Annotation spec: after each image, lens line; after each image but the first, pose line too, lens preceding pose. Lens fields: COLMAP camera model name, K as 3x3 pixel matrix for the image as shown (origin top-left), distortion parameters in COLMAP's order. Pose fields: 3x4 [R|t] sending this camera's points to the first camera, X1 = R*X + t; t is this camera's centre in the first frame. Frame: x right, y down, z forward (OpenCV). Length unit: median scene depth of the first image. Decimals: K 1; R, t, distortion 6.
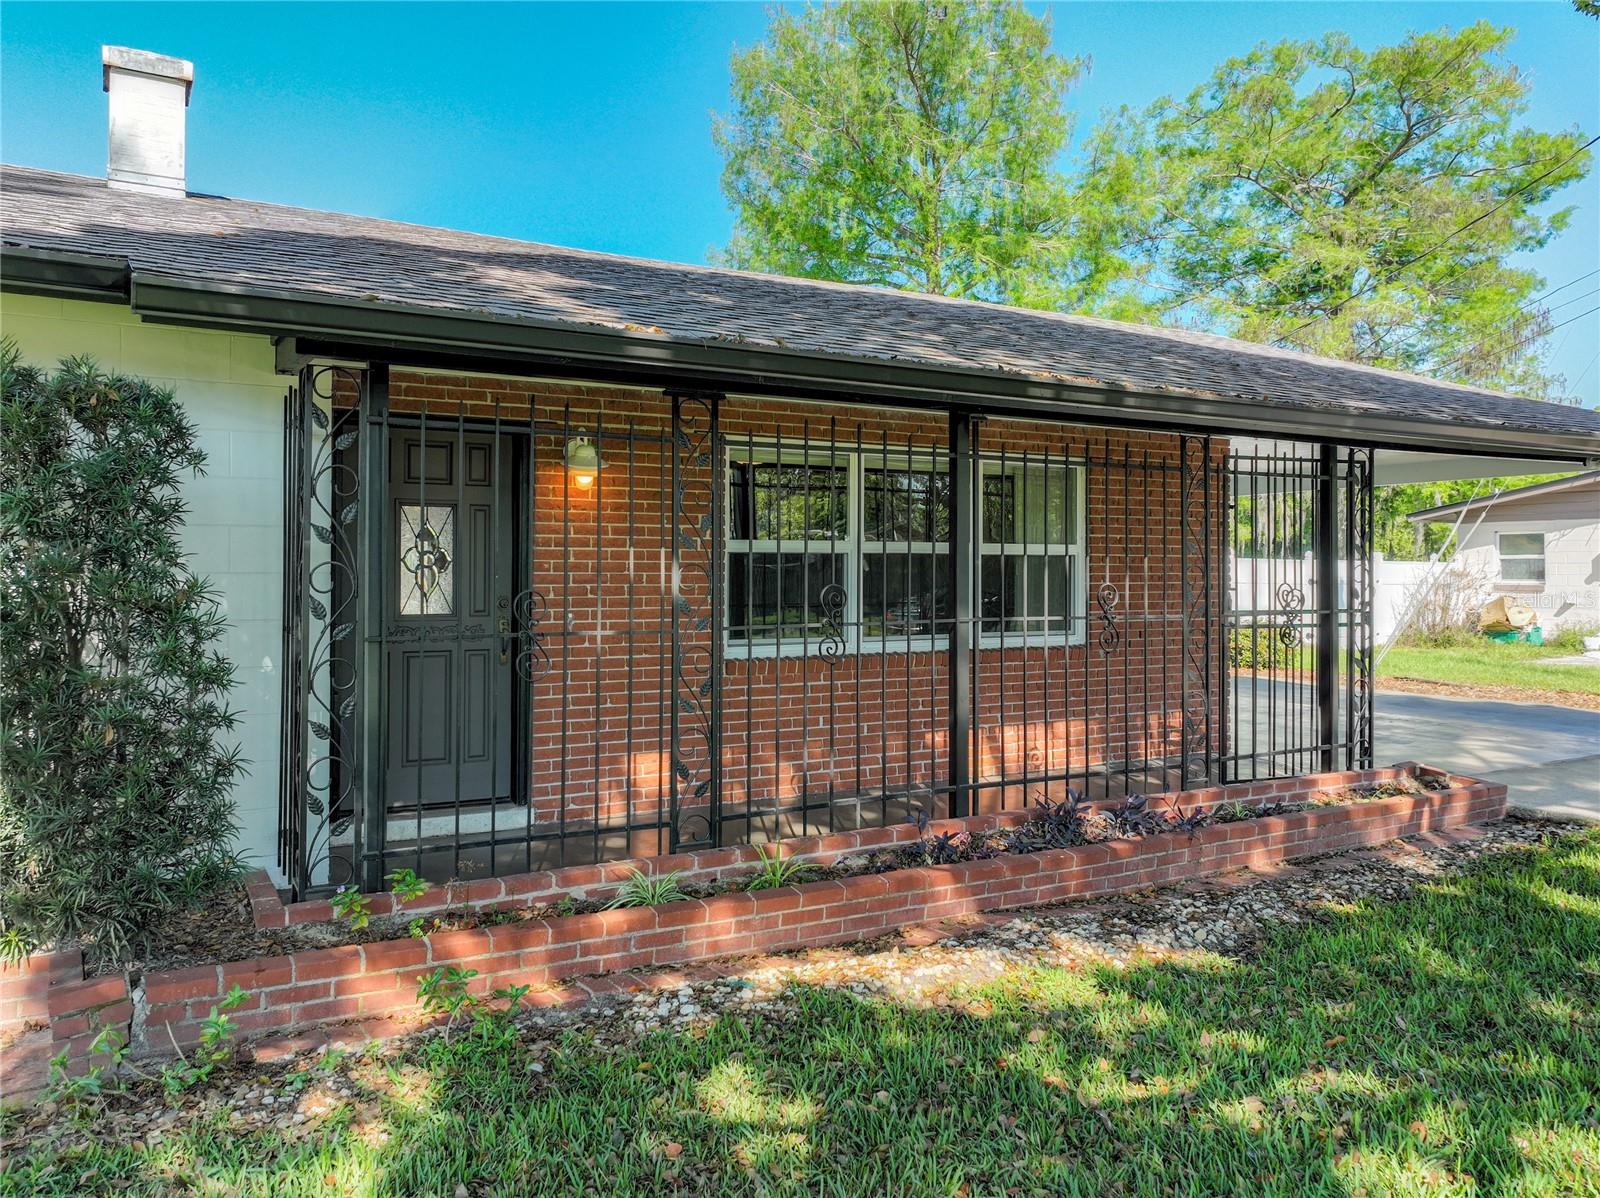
lens RADIAL K [[1218.5, 0, 802.8], [0, 1218.5, 554.3], [0, 0, 1]] dist [0.002577, 0.000935]
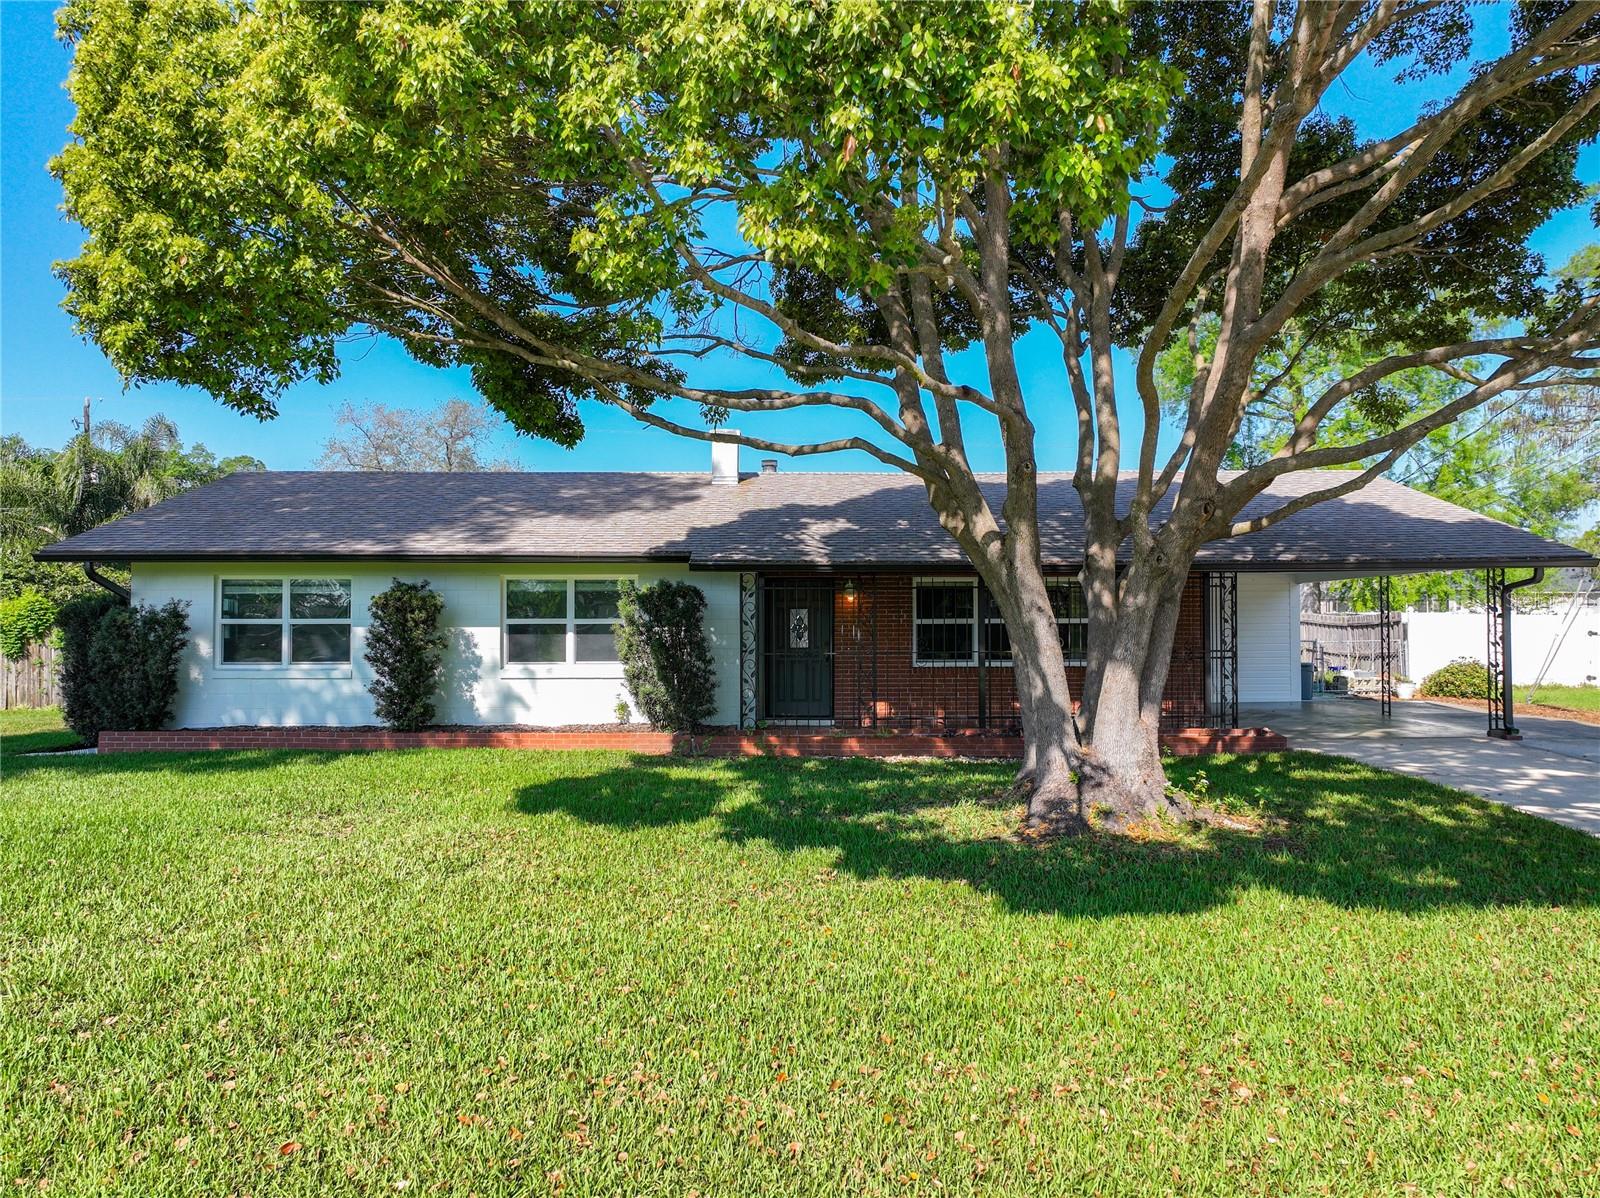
lens RADIAL K [[1116.6, 0, 800.0], [0, 1116.6, 599.0], [0, 0, 1]] dist [0.002565, 0.000499]
pose [[0.872331, -0.012642, -0.488752, 0.845302], [0.011290, 0.999920, -0.005713, -0.042611], [0.488785, -0.000534, 0.872404, -1.100227]]
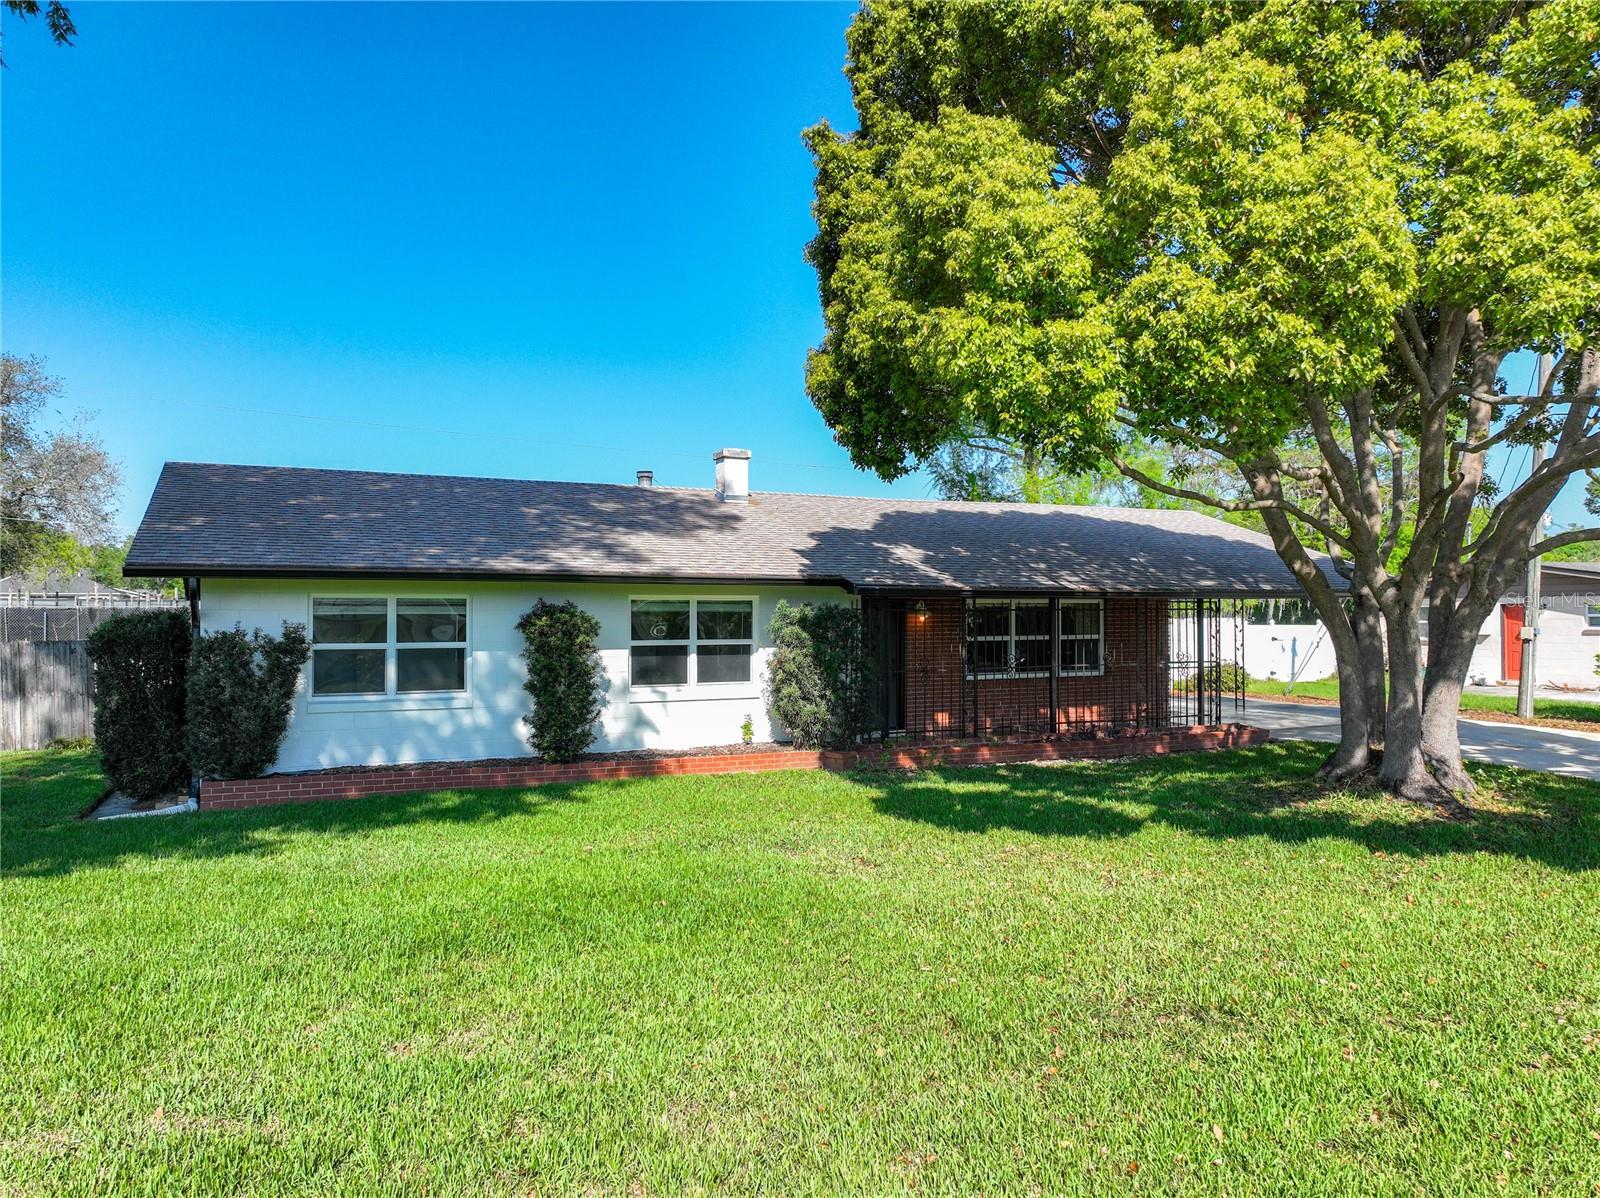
lens RADIAL K [[1116.6, 0, 800.0], [0, 1116.6, 599.0], [0, 0, 1]] dist [0.002565, 0.000499]
pose [[0.995670, -0.006594, -0.092729, -0.201649], [0.006501, 0.999978, -0.001301, -0.096244], [0.092735, 0.000692, 0.995691, -1.542158]]
